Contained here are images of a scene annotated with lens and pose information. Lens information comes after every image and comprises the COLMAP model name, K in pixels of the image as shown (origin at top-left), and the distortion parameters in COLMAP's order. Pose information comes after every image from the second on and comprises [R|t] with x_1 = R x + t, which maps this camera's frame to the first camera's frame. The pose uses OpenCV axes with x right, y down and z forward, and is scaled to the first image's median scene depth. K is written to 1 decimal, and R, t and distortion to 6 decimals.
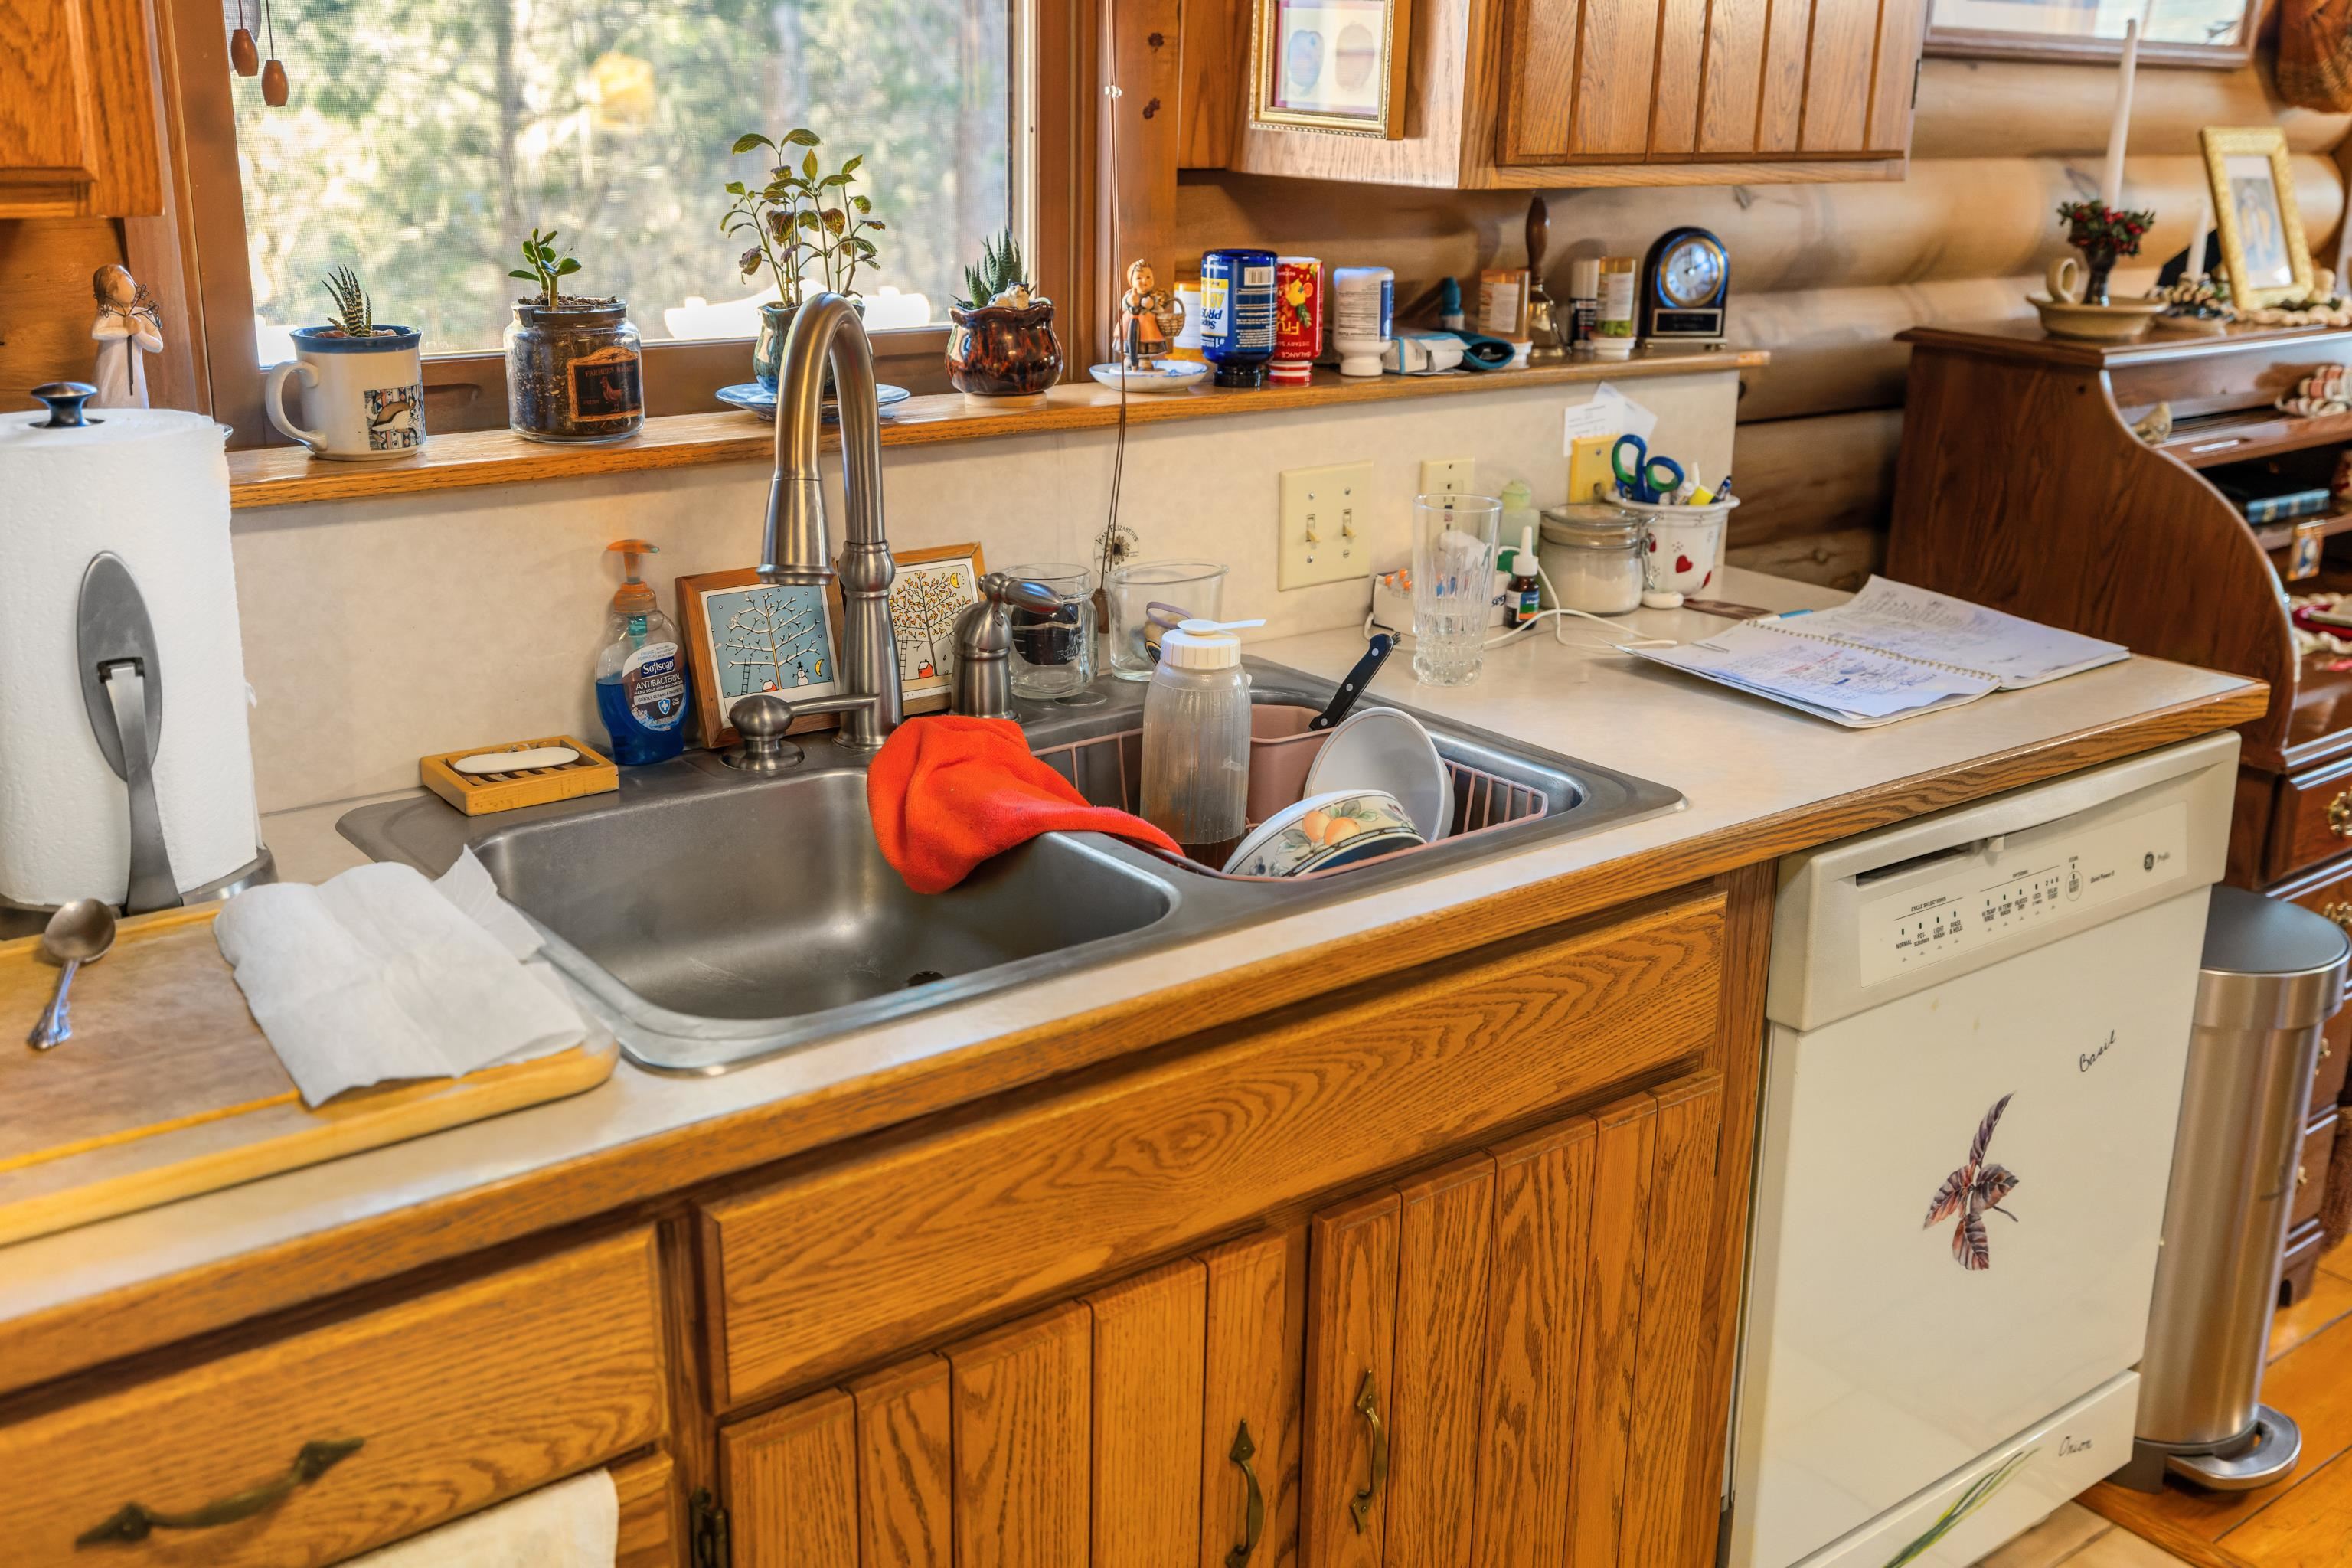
lens RADIAL K [[2225.3, 0, 1112.7], [0, 2225.3, 807.3], [0, 0, 1]] dist [0.007222, 0.000000]
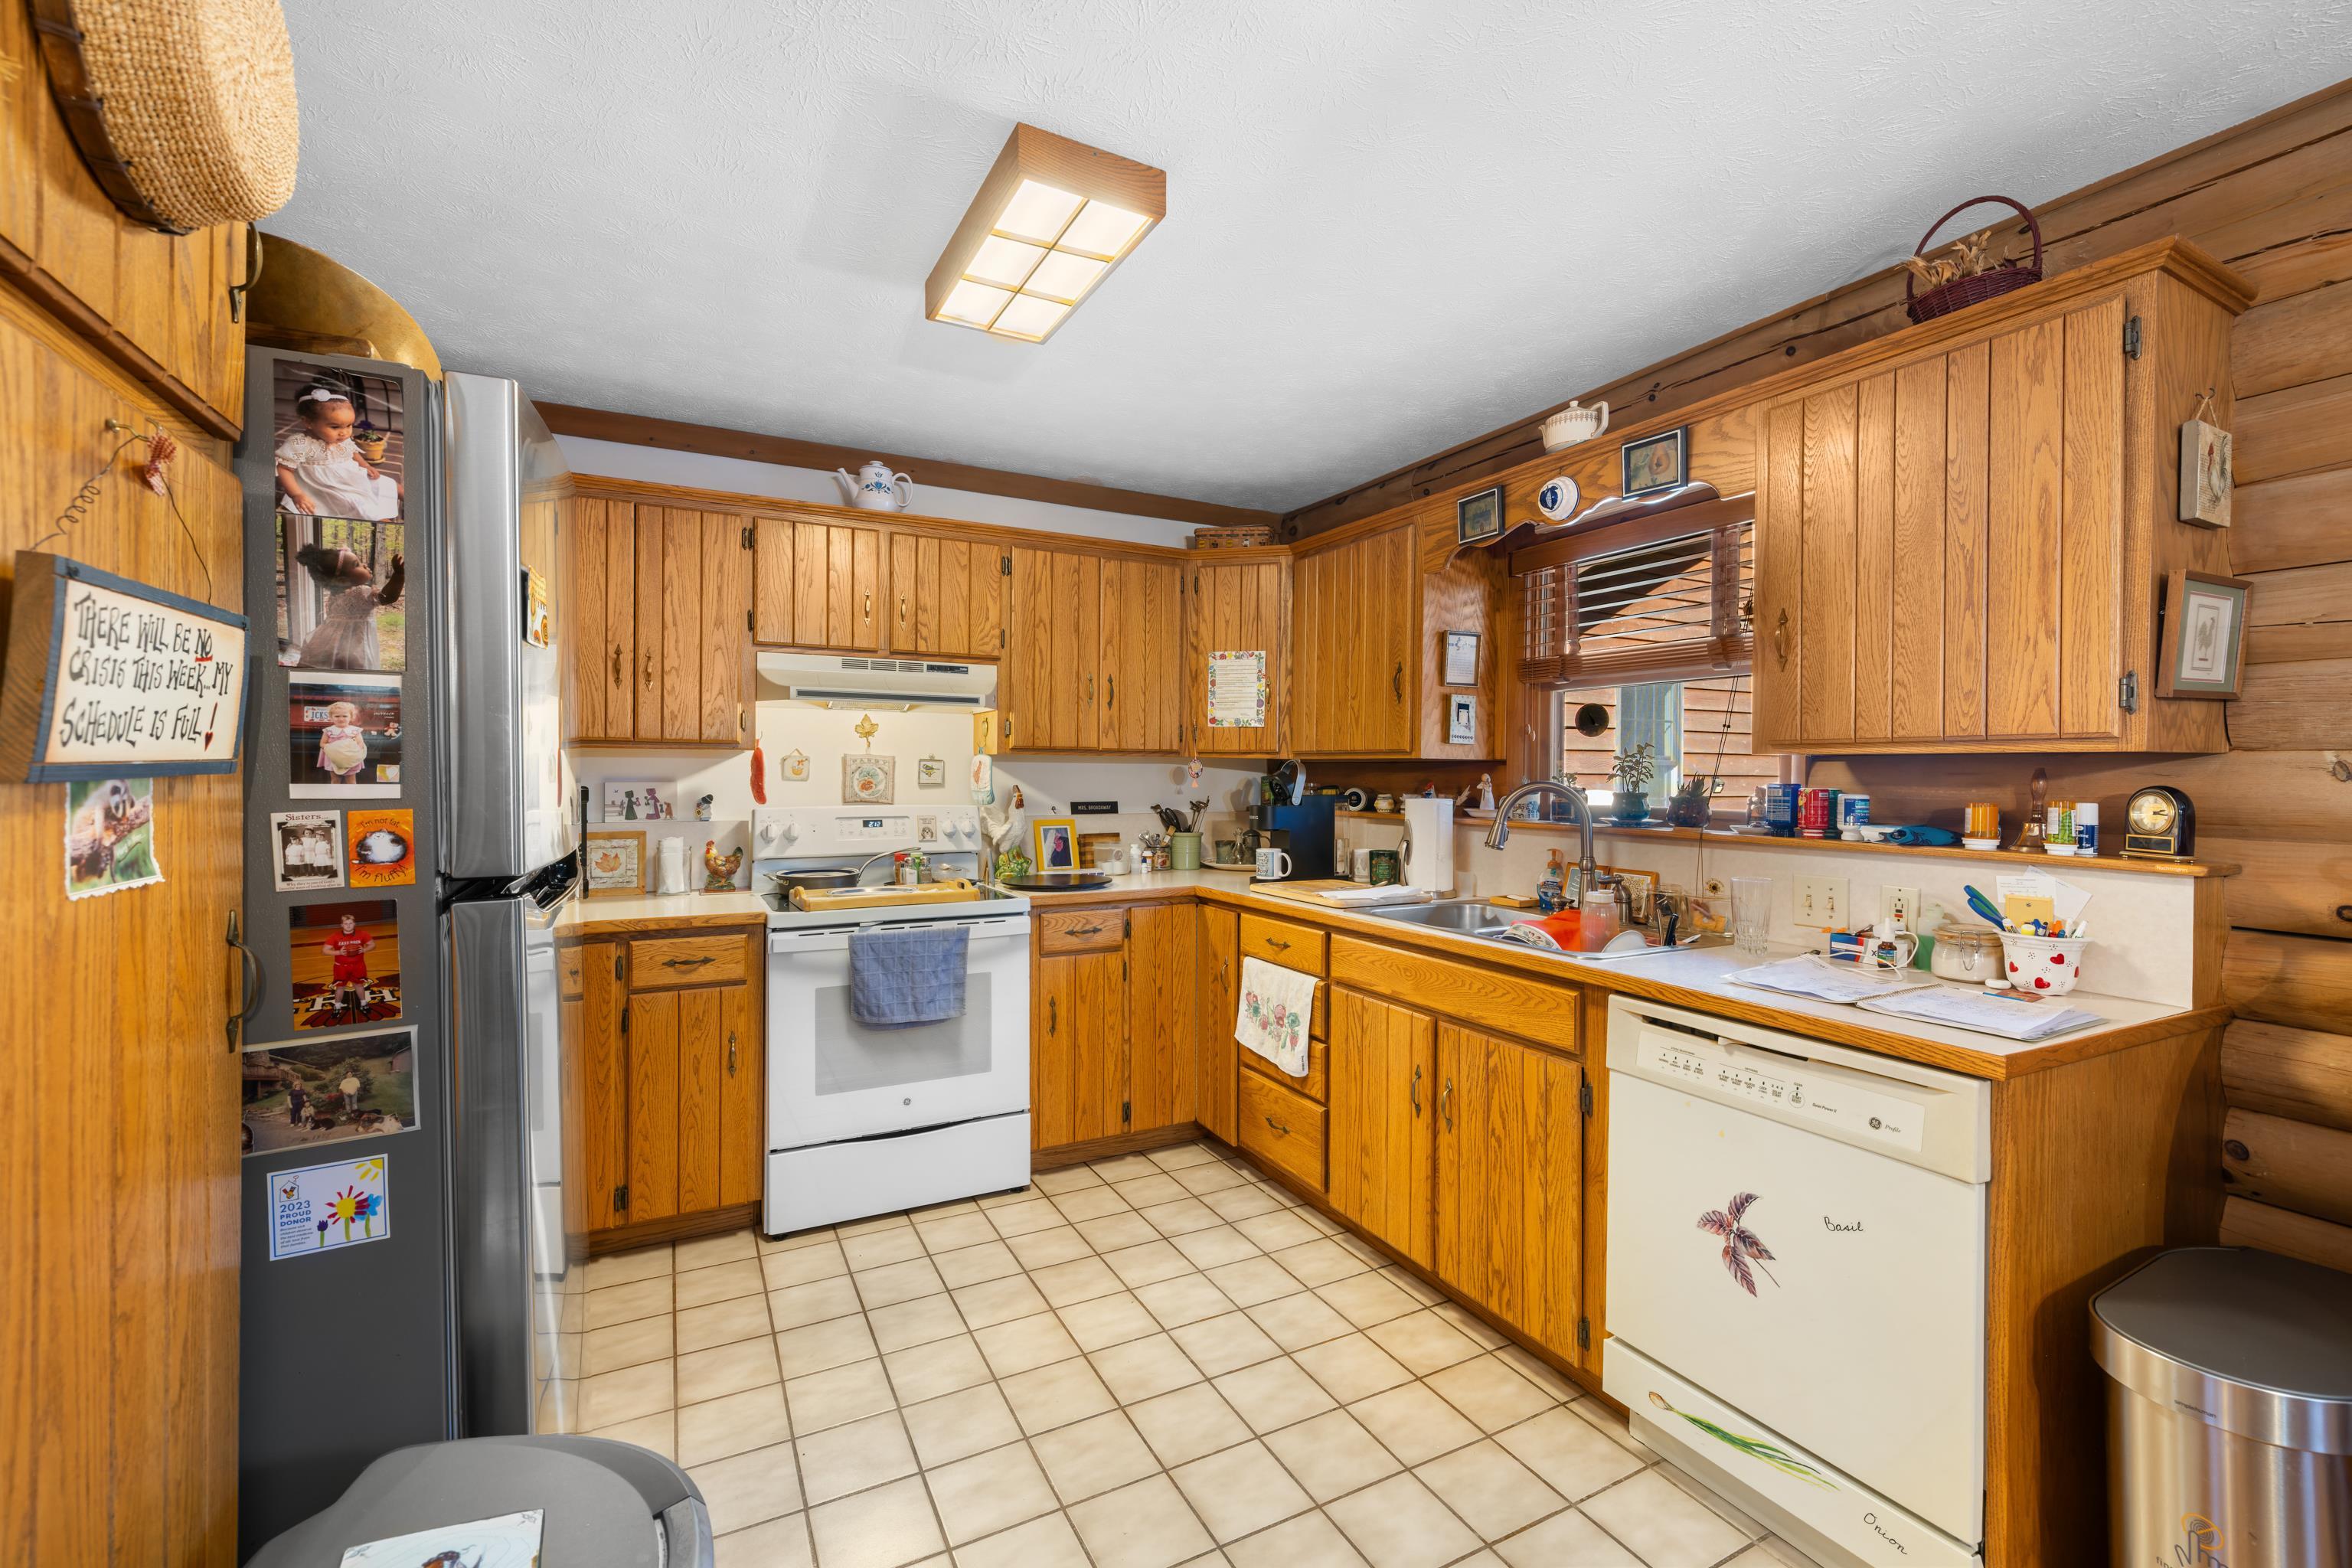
lens RADIAL K [[948.7, 0, 1156.6], [0, 948.7, 777.9], [0, 0, 1]] dist [-0.001111, -0.000002]
pose [[-0.169423, -0.001784, -0.985542, 1.451187], [-0.310267, 0.949247, 0.051619, -0.106243], [0.935430, 0.314527, -0.161378, 0.595461]]
